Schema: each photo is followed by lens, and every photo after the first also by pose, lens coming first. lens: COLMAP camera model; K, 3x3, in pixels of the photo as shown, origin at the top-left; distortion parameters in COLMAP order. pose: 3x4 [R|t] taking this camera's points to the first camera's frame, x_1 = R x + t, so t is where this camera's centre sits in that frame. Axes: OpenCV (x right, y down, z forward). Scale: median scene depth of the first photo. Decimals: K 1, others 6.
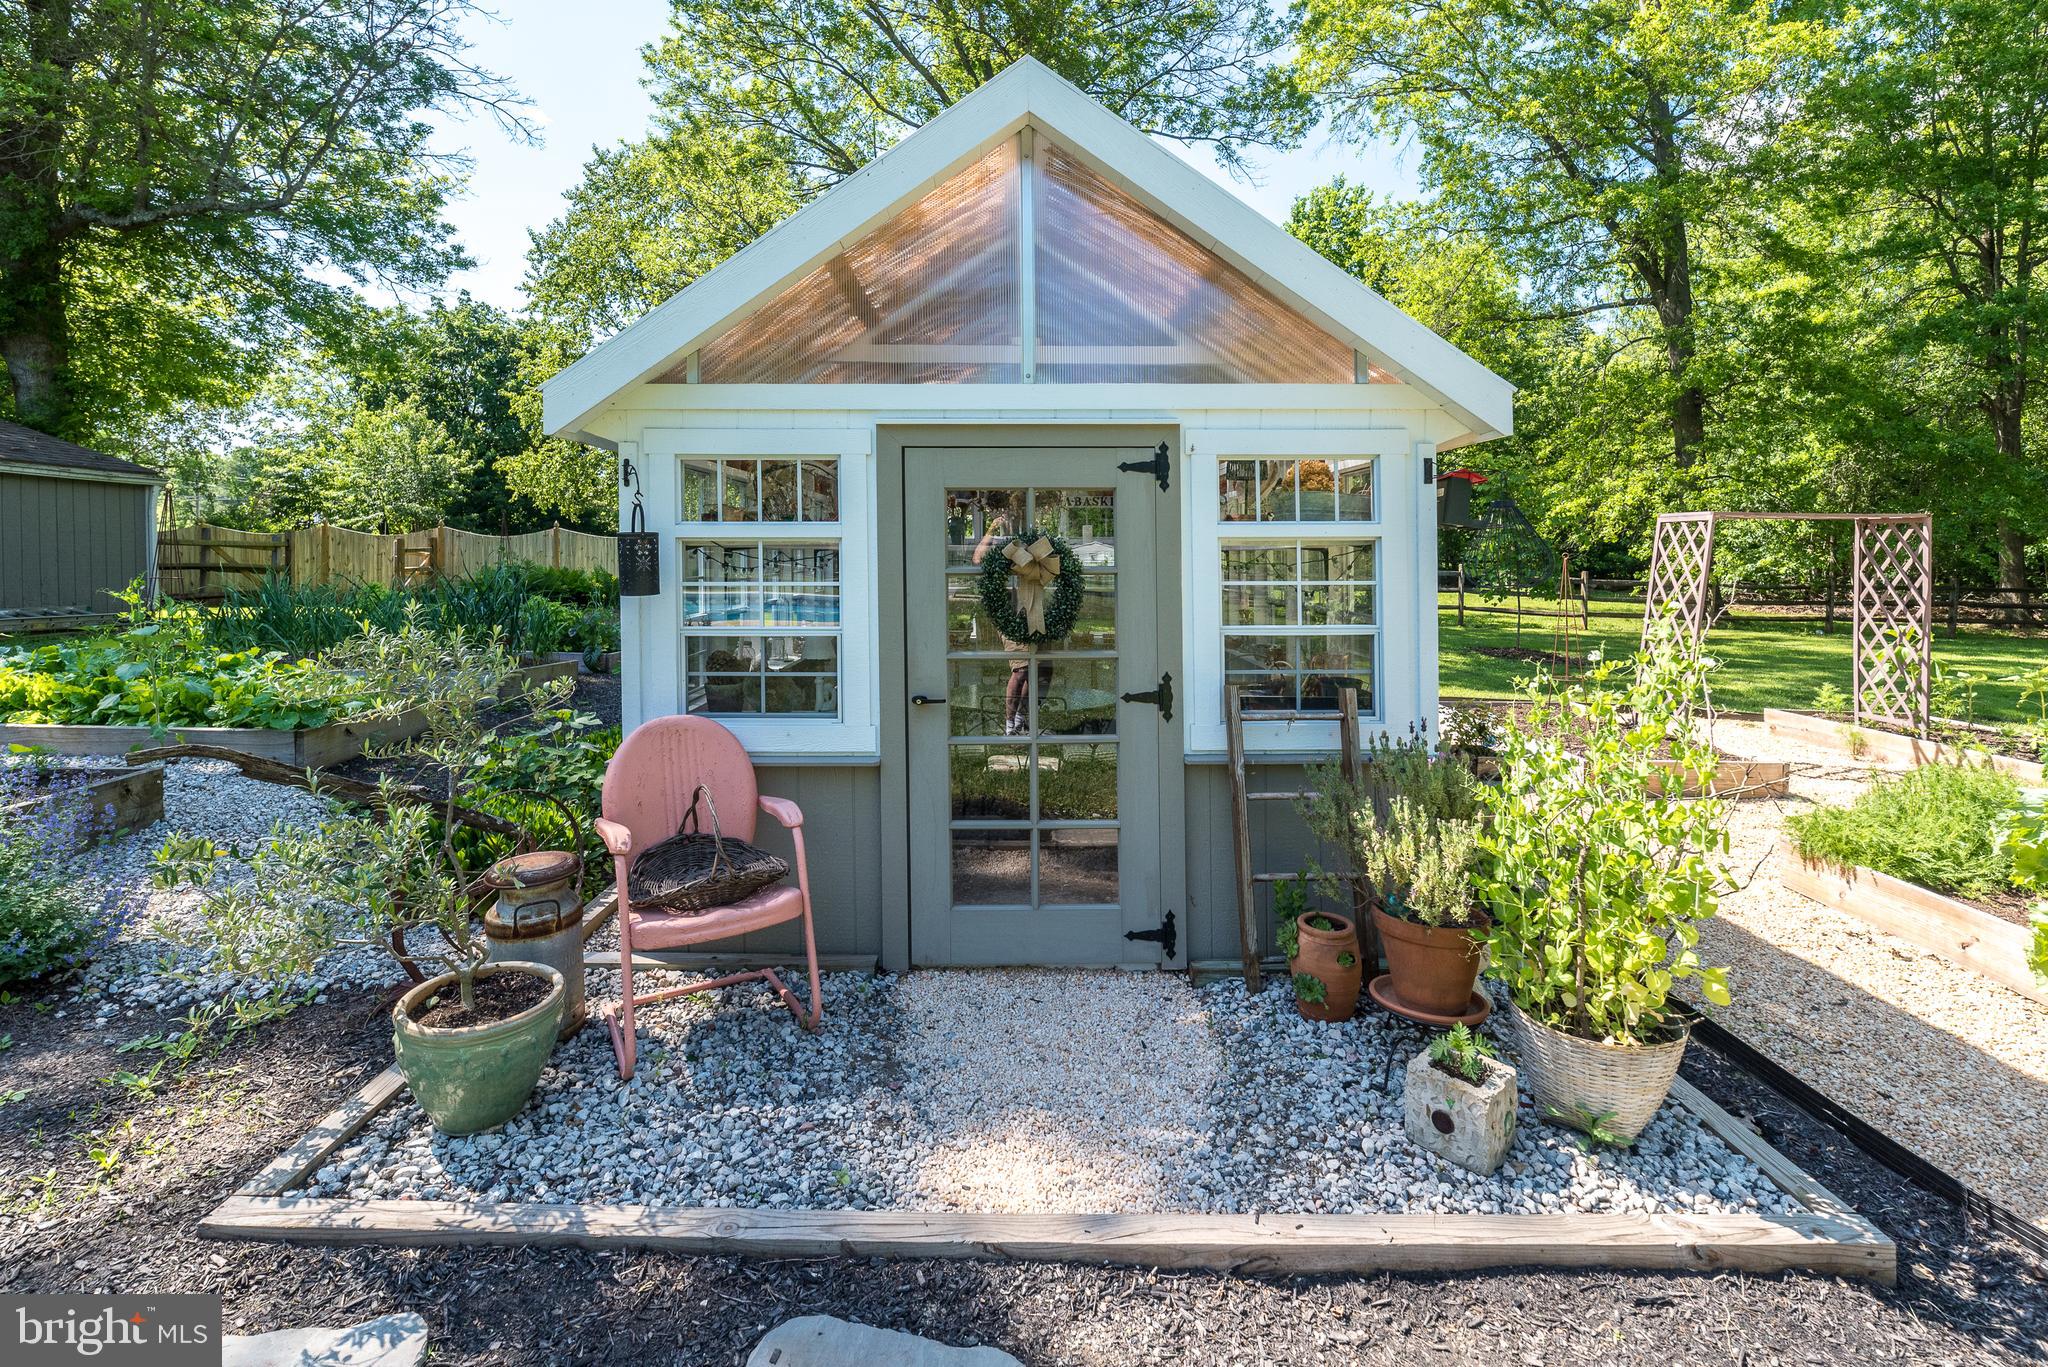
lens RADIAL K [[931.1, 0, 1027.0], [0, 931.1, 651.4], [0, 0, 1]] dist [-0.000027, 0.000764]
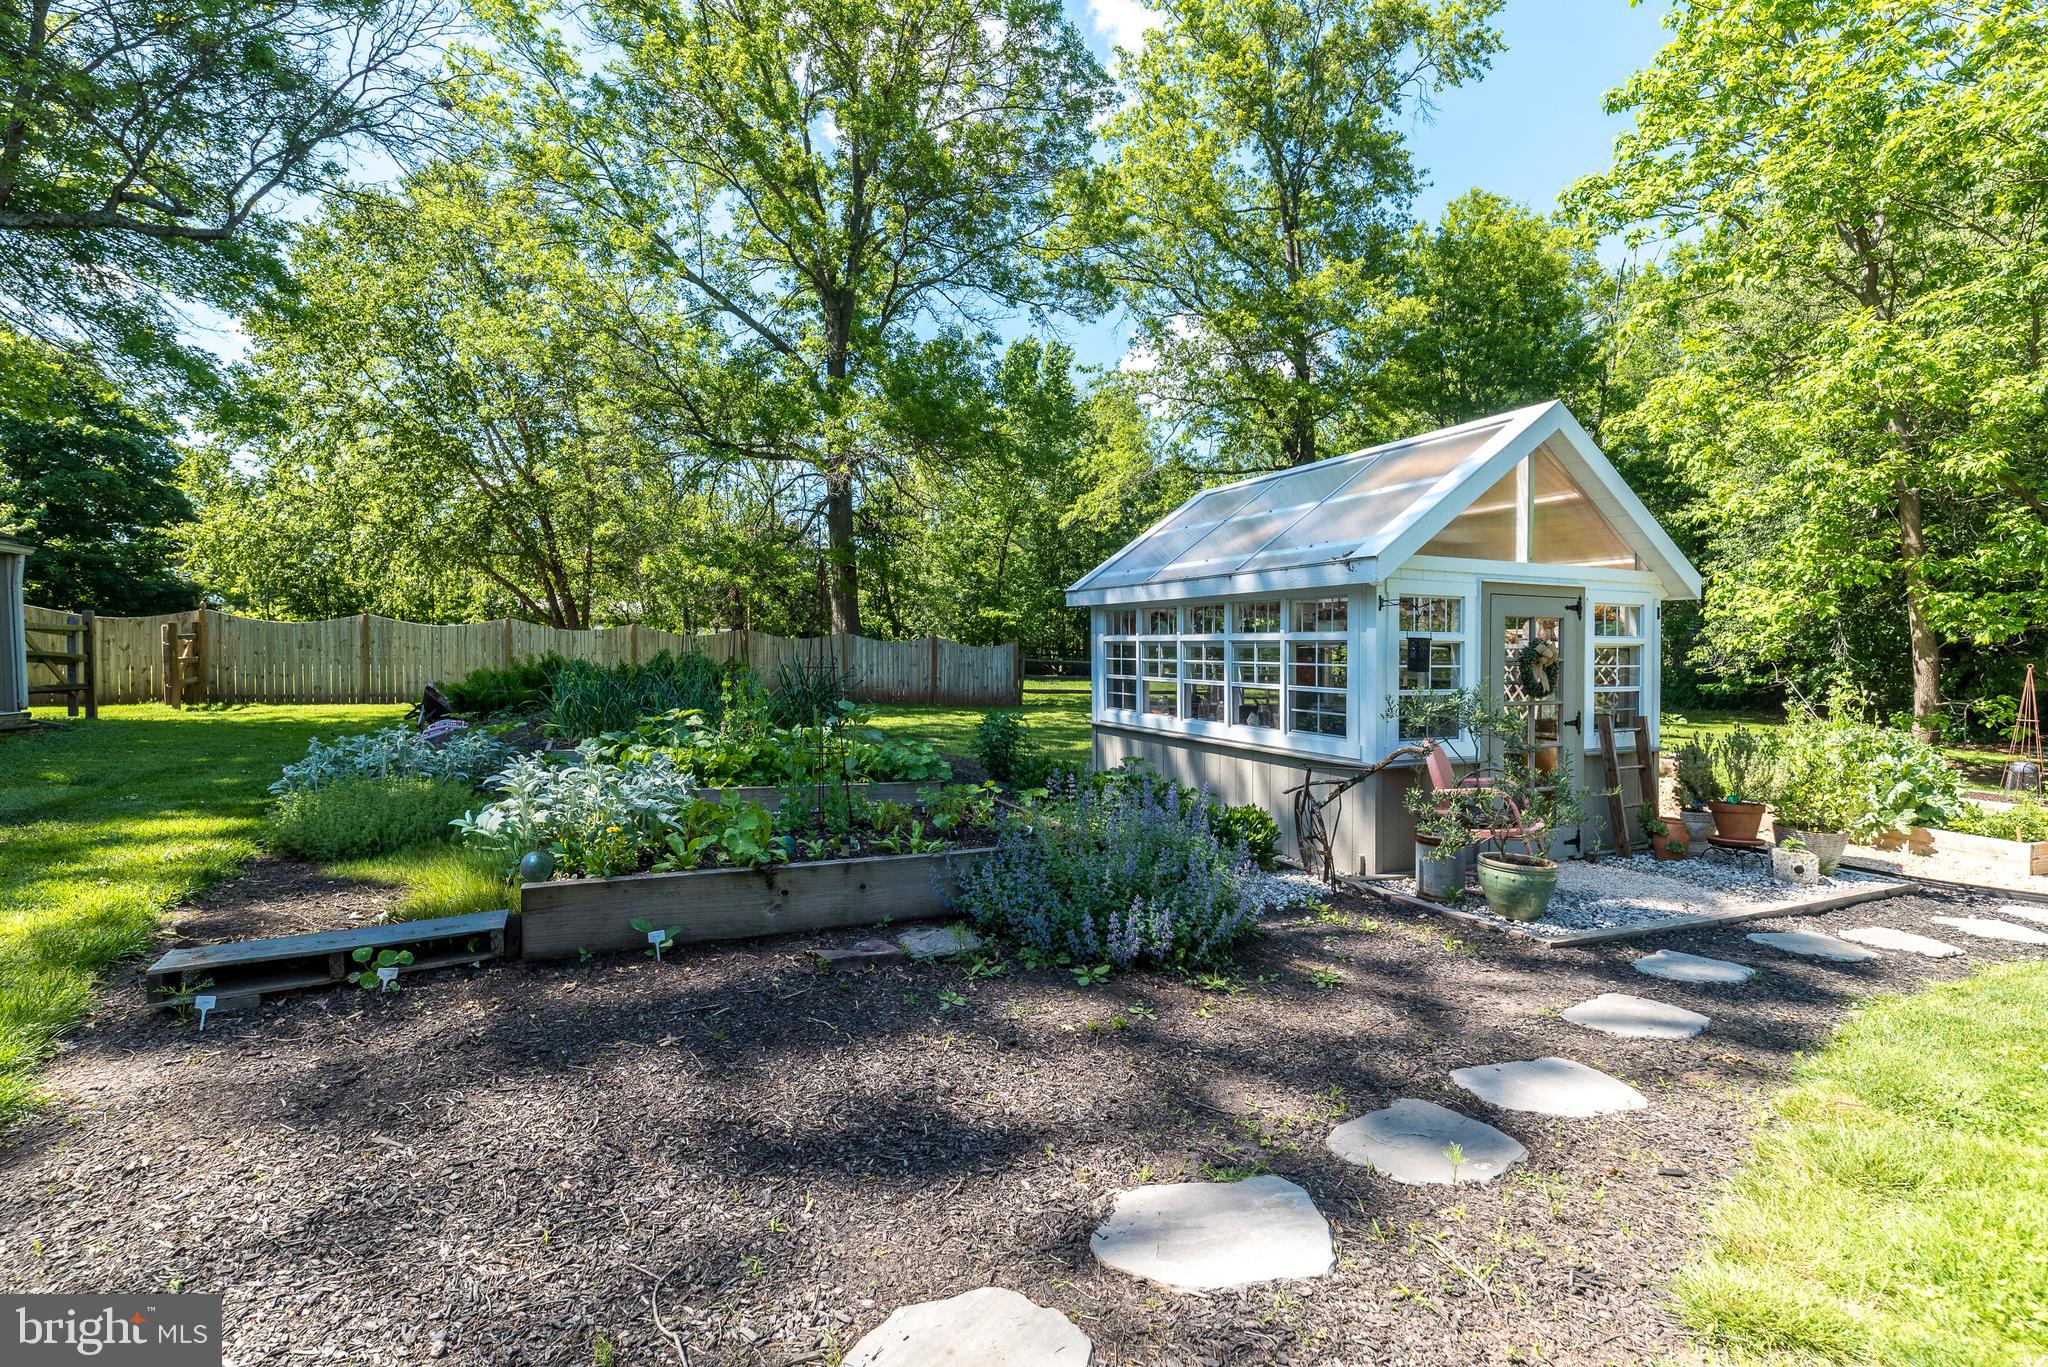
lens RADIAL K [[931.1, 0, 1027.0], [0, 931.1, 651.4], [0, 0, 1]] dist [-0.000027, 0.000764]
pose [[0.908386, 0.000744, 0.418132, -1.734094], [0.037525, 0.995818, -0.083293, 0.018768], [-0.416445, 0.091352, 0.904560, -0.311144]]
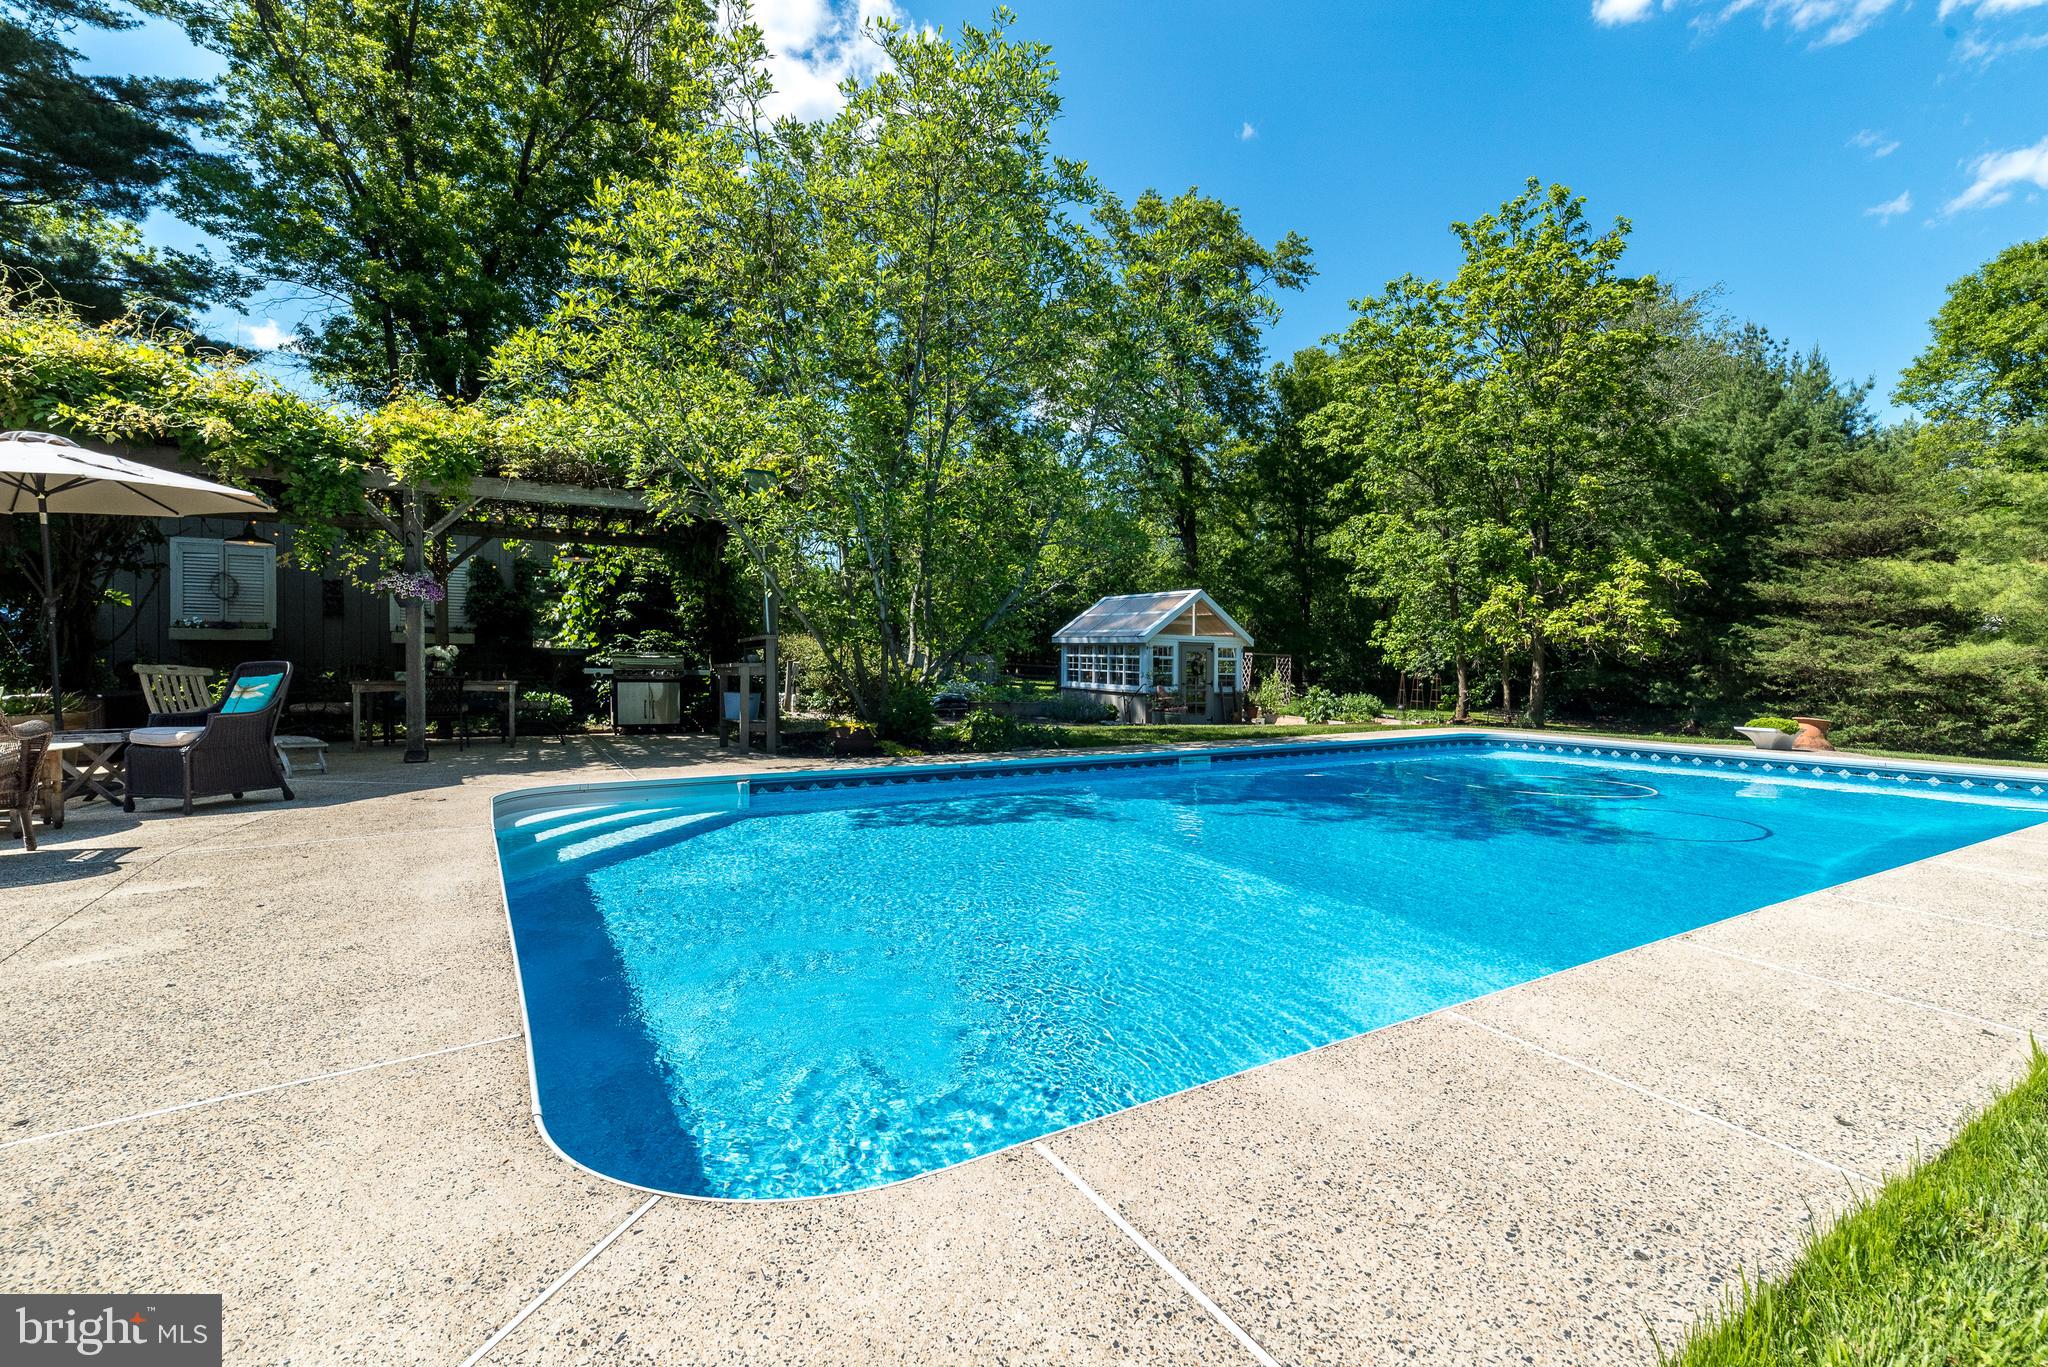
lens RADIAL K [[931.1, 0, 1027.0], [0, 931.1, 651.4], [0, 0, 1]] dist [-0.000027, 0.000764]
pose [[0.875500, 0.017864, 0.482887, -4.151778], [0.029266, 0.995522, -0.089888, 0.373623], [-0.482330, 0.092829, 0.871057, -4.094351]]
